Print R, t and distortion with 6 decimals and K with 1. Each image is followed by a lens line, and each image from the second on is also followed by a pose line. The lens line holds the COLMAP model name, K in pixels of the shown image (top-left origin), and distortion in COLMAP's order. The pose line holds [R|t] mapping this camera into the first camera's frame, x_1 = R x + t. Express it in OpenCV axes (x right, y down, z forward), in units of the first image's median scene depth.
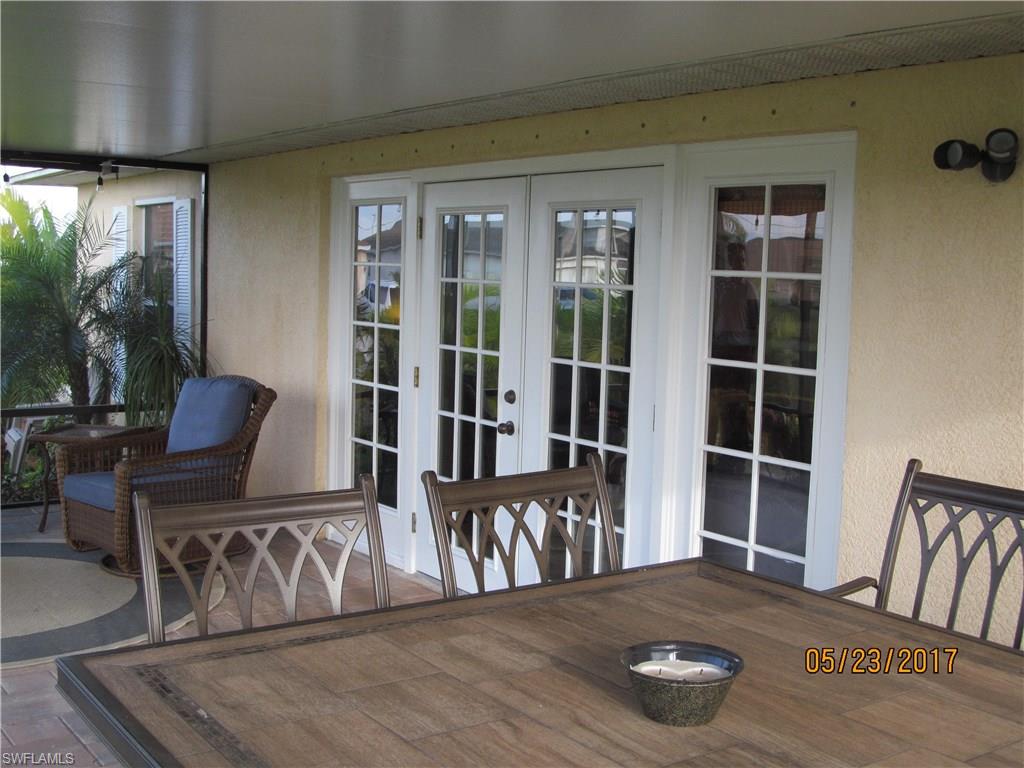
lens RADIAL K [[1242.5, 0, 512.0], [0, 1242.5, 384.0], [0, 0, 1]] dist [-0.162543, -0.001330]
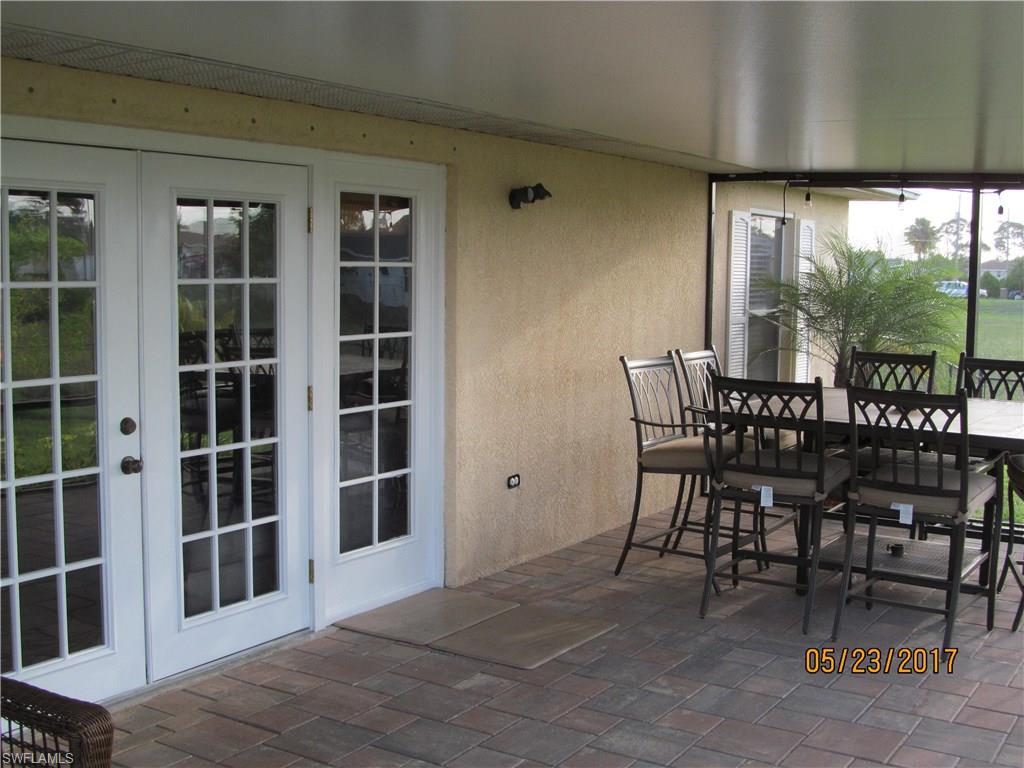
lens RADIAL K [[1242.5, 0, 512.0], [0, 1242.5, 384.0], [0, 0, 1]] dist [-0.162543, -0.001330]
pose [[-0.389042, -0.125781, 0.912593, -0.932024], [0.058393, 0.985276, 0.160692, -0.148177], [-0.919367, 0.115805, -0.375969, 1.229857]]
